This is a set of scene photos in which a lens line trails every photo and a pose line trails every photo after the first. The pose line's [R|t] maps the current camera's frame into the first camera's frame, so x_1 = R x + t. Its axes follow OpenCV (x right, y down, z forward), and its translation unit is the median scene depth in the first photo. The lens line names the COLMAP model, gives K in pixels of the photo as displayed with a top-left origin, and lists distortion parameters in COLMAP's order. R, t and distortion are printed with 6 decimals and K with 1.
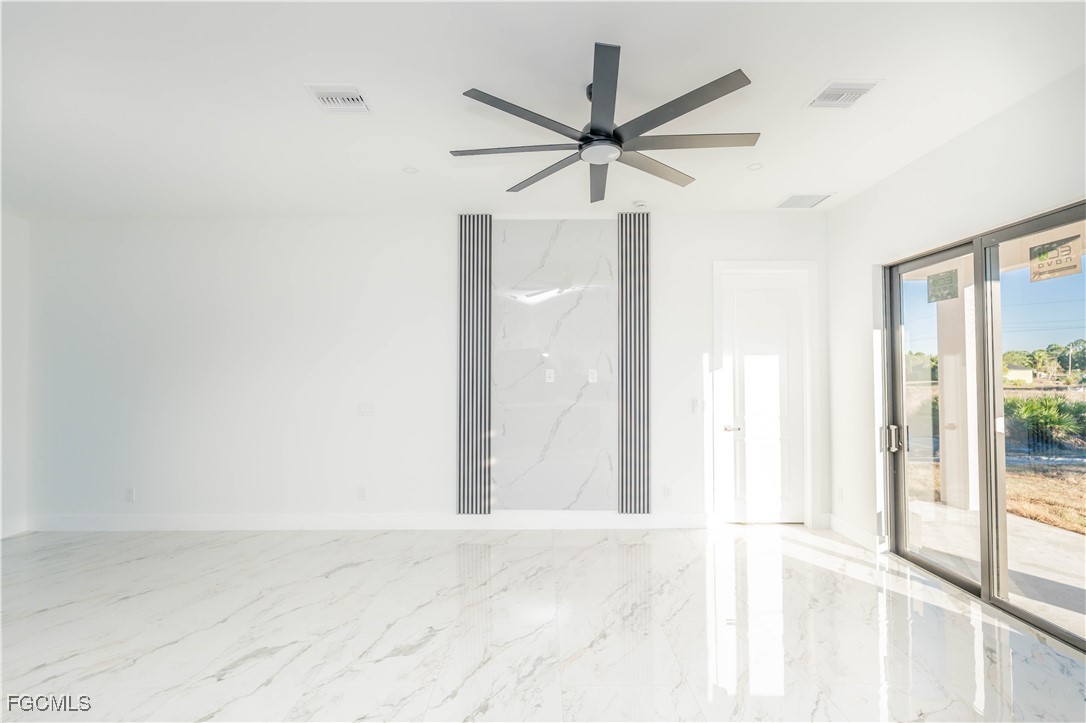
lens RADIAL K [[500.0, 0, 543.0], [0, 500.0, 361.5], [0, 0, 1]] dist [-0.002677, -0.000147]
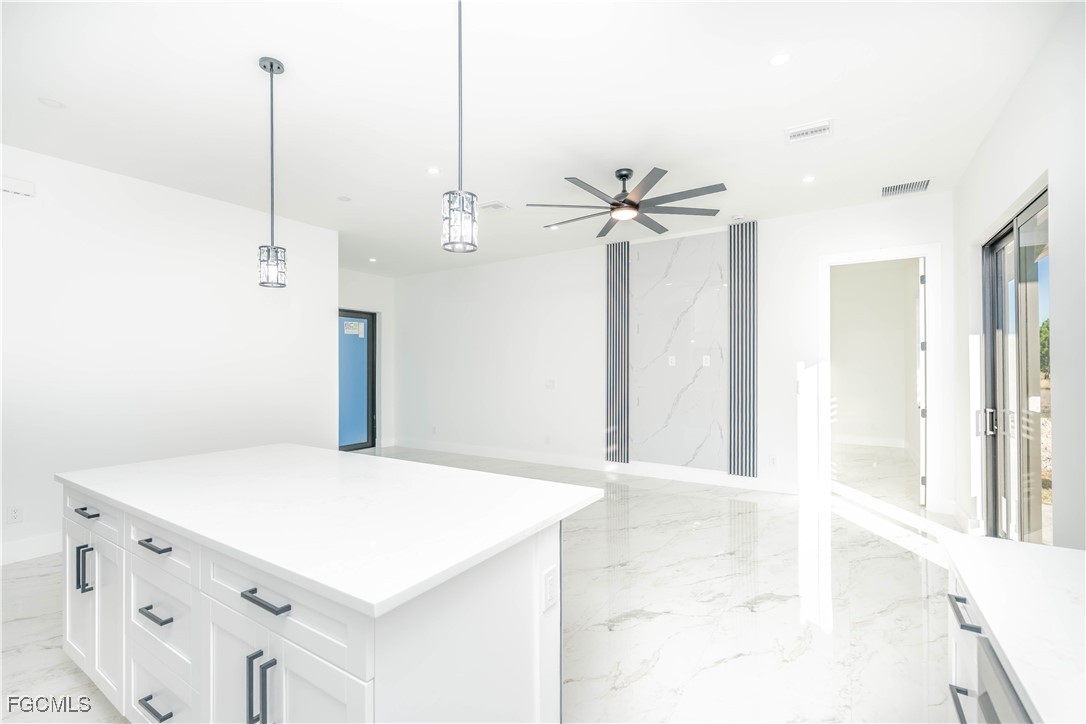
lens RADIAL K [[487.4, 0, 547.8], [0, 487.4, 364.7], [0, 0, 1]] dist [-0.001172, 0.000021]
pose [[0.849383, -0.000044, -0.527778, 0.410013], [0.010850, 0.999790, 0.017379, 0.012999], [0.527666, -0.020488, 0.849205, -0.234656]]
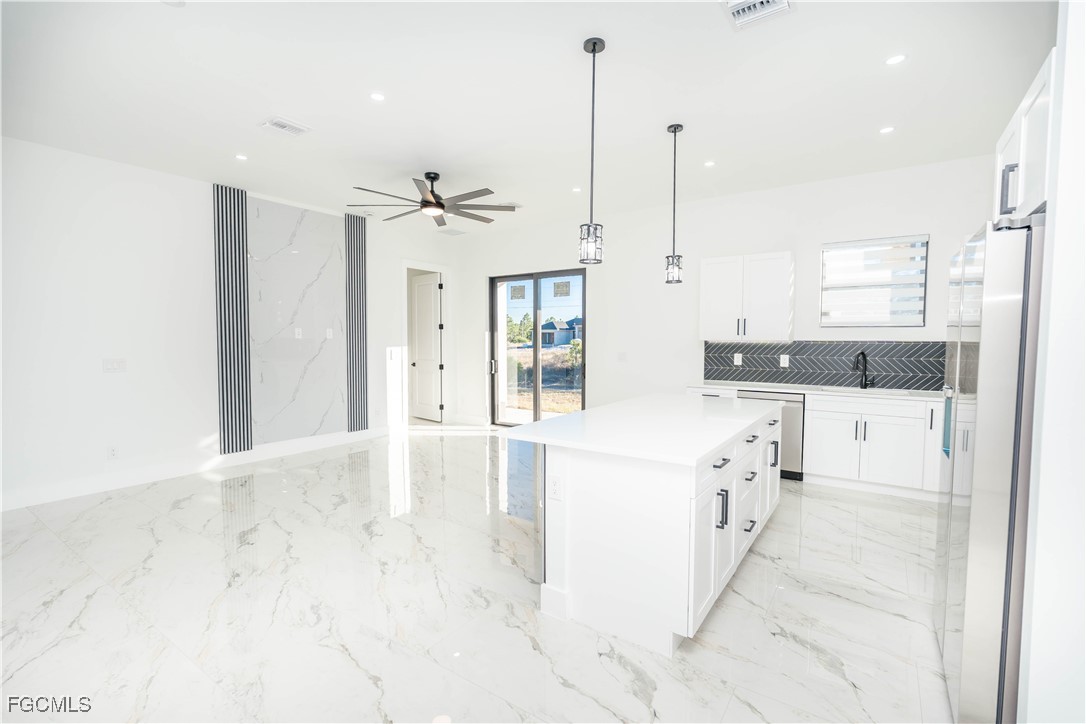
lens RADIAL K [[487.4, 0, 547.8], [0, 487.4, 364.7], [0, 0, 1]] dist [-0.001172, 0.000021]
pose [[0.559305, -0.041234, 0.827936, -0.667197], [-0.019946, 0.997804, 0.063169, 0.017742], [-0.828722, -0.051845, 0.557254, -0.216391]]
